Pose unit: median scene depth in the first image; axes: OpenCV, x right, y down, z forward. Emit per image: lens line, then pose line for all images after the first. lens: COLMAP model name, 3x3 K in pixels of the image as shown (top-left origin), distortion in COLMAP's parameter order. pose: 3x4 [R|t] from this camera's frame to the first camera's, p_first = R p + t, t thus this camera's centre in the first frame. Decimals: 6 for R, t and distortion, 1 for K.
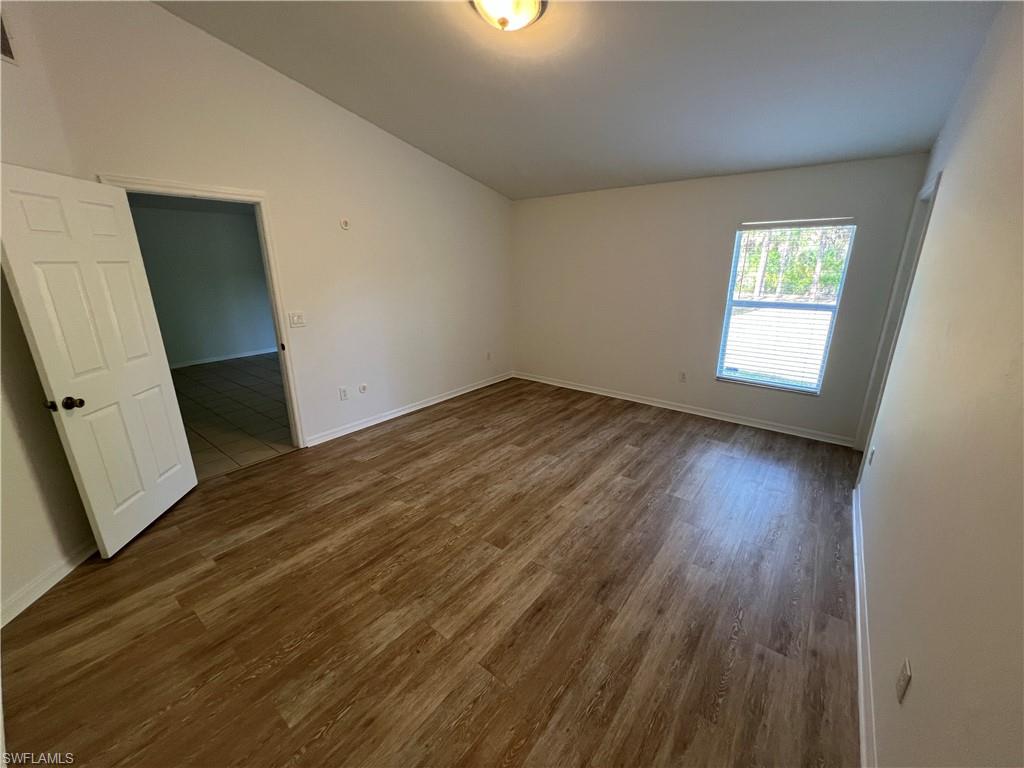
lens RADIAL K [[416.6, 0, 509.9], [0, 416.6, 386.1], [0, 0, 1]] dist [-0.004907, 0.000345]
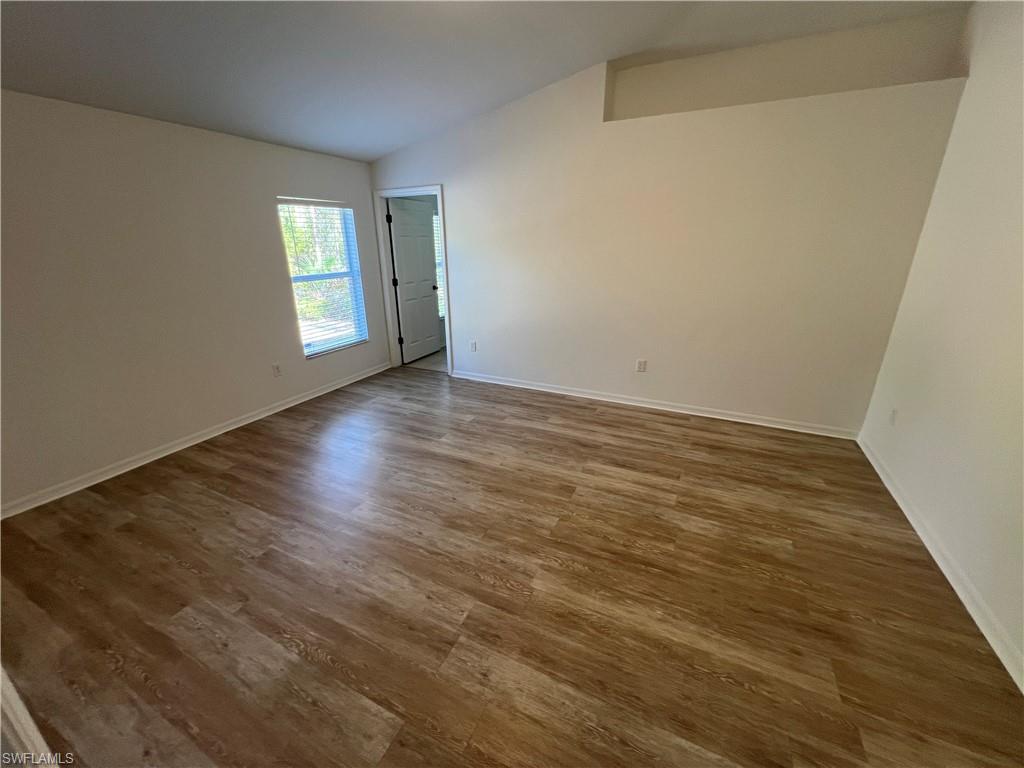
lens RADIAL K [[416.6, 0, 512.1], [0, 416.6, 385.8], [0, 0, 1]] dist [-0.004907, 0.000345]
pose [[-0.227902, -0.320465, 0.919436, -0.893702], [0.287319, 0.880104, 0.377974, -0.318778], [-0.930327, 0.350313, -0.108502, 1.133578]]
